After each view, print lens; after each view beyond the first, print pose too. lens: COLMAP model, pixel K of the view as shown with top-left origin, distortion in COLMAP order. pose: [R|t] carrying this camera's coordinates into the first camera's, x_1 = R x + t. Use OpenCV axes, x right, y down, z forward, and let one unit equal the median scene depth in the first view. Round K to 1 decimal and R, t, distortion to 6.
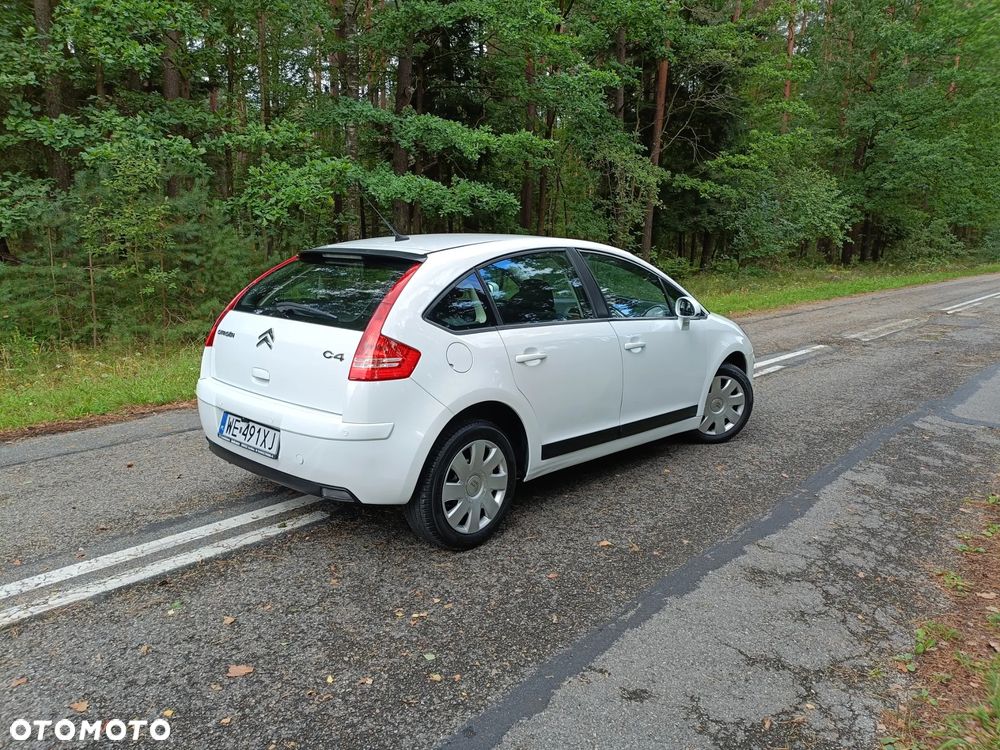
lens RADIAL K [[734.1, 0, 494.5], [0, 734.1, 370.0], [0, 0, 1]] dist [0.030993, -0.018717]
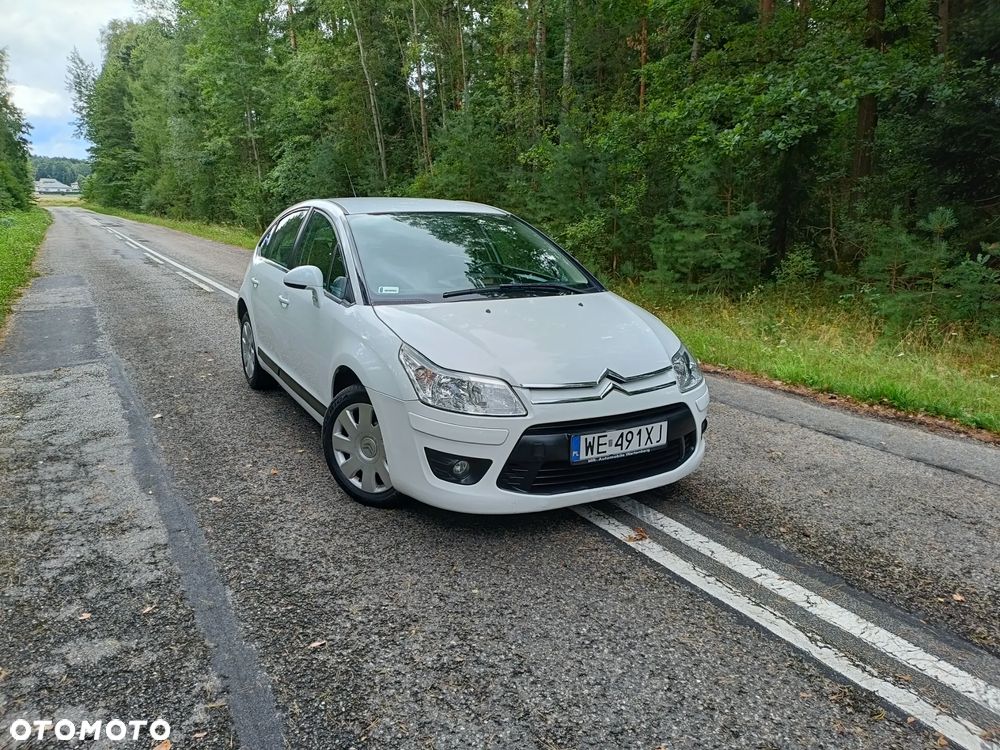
lens RADIAL K [[734.1, 0, 485.2], [0, 734.1, 385.9], [0, 0, 1]] dist [0.030993, -0.018717]
pose [[-0.328823, 0.206703, -0.921493, 1.276952], [-0.179068, 0.944405, 0.275741, -0.304064], [0.927260, 0.255680, -0.273528, 1.859017]]
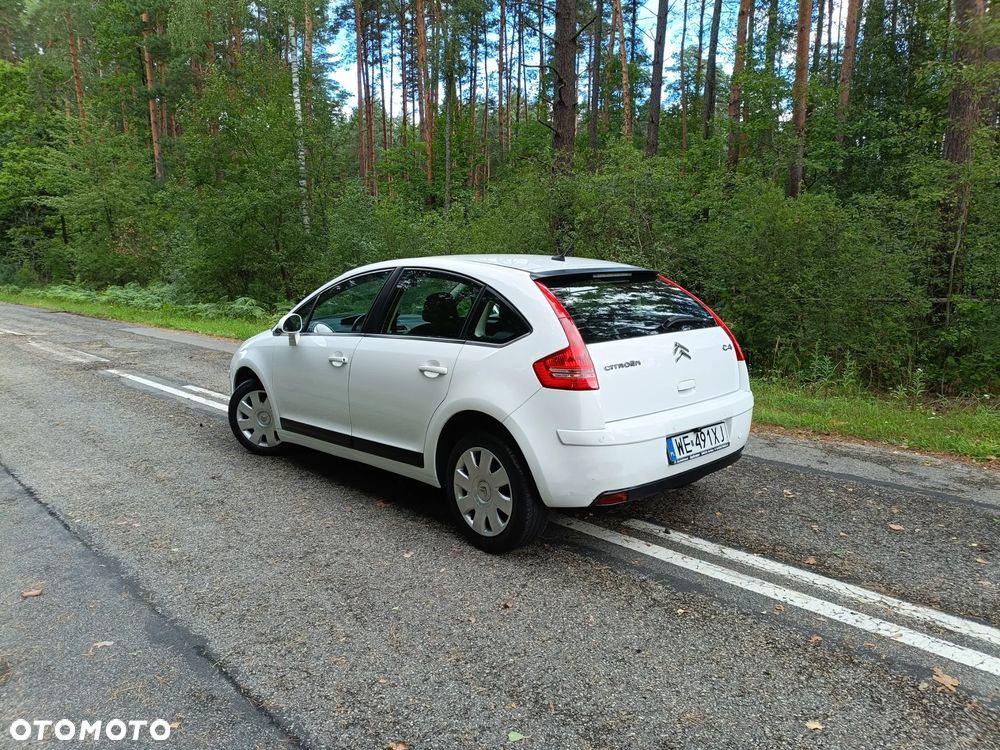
lens RADIAL K [[734.1, 0, 495.5], [0, 734.1, 371.1], [0, 0, 1]] dist [0.030993, -0.018717]
pose [[0.102436, -0.169879, 0.980127, -1.303222], [0.197395, 0.969187, 0.147353, -0.212494], [-0.974958, 0.178378, 0.132812, 1.061900]]
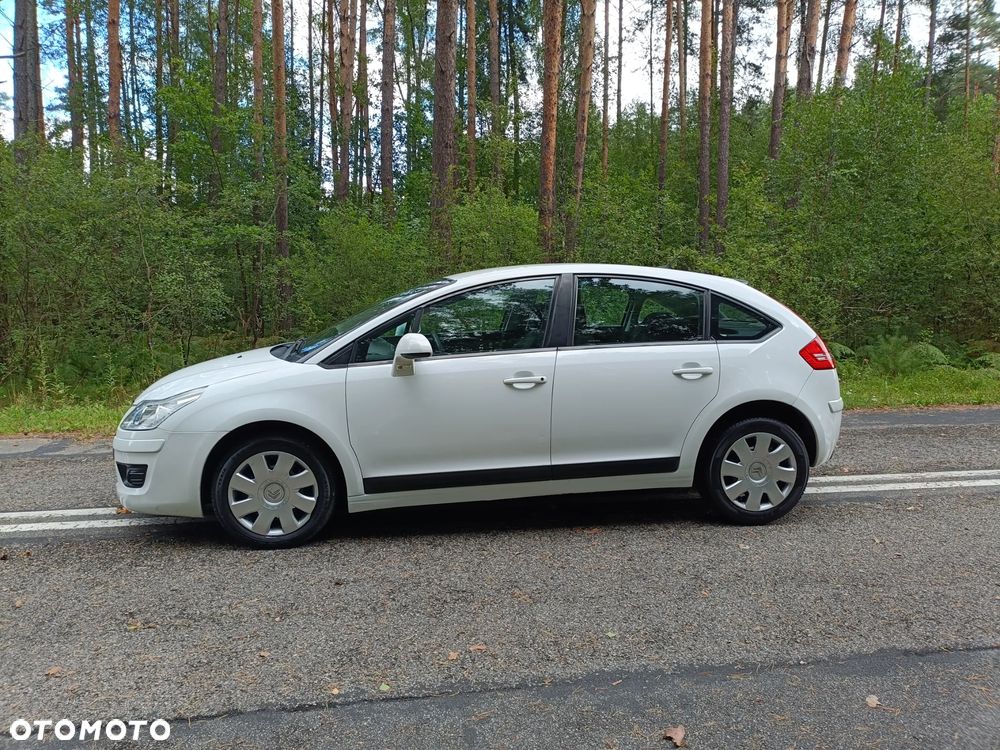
lens RADIAL K [[734.1, 0, 493.2], [0, 734.1, 374.8], [0, 0, 1]] dist [0.030993, -0.018717]
pose [[-0.764494, -0.095418, 0.637530, -0.751684], [0.105553, 0.957107, 0.269822, -0.395983], [-0.635931, 0.273570, -0.721631, 2.257658]]
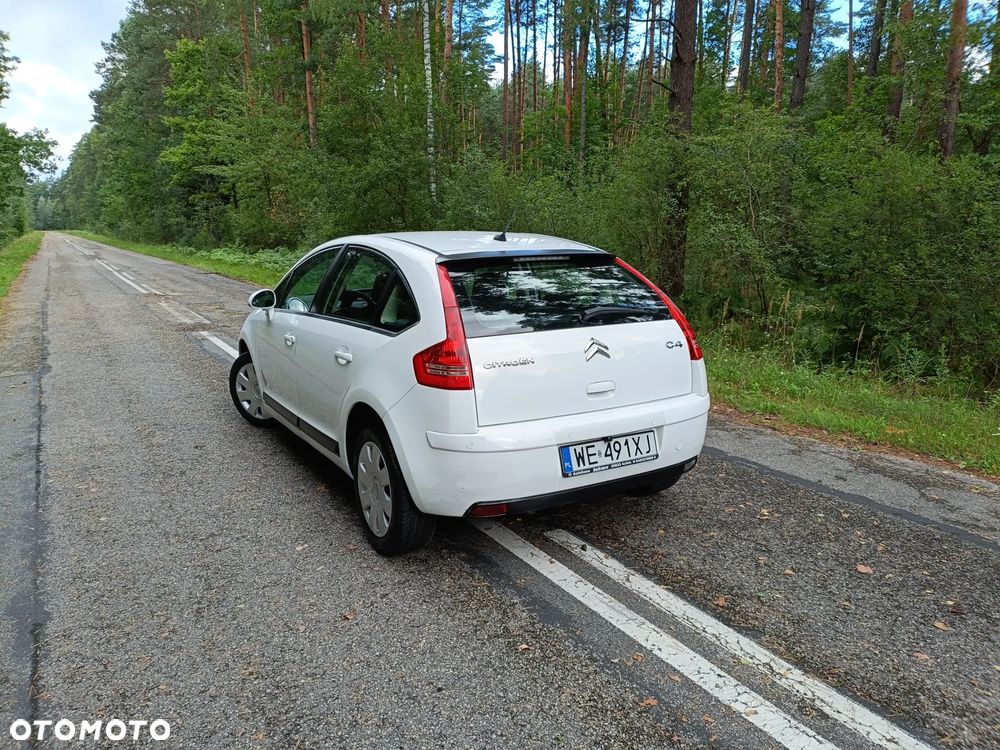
lens RADIAL K [[734.1, 0, 495.4], [0, 734.1, 373.5], [0, 0, 1]] dist [0.030993, -0.018717]
pose [[0.310045, -0.206263, 0.928077, -1.148934], [0.184694, 0.970652, 0.154024, -0.169573], [-0.932609, 0.123656, 0.339042, 0.763188]]
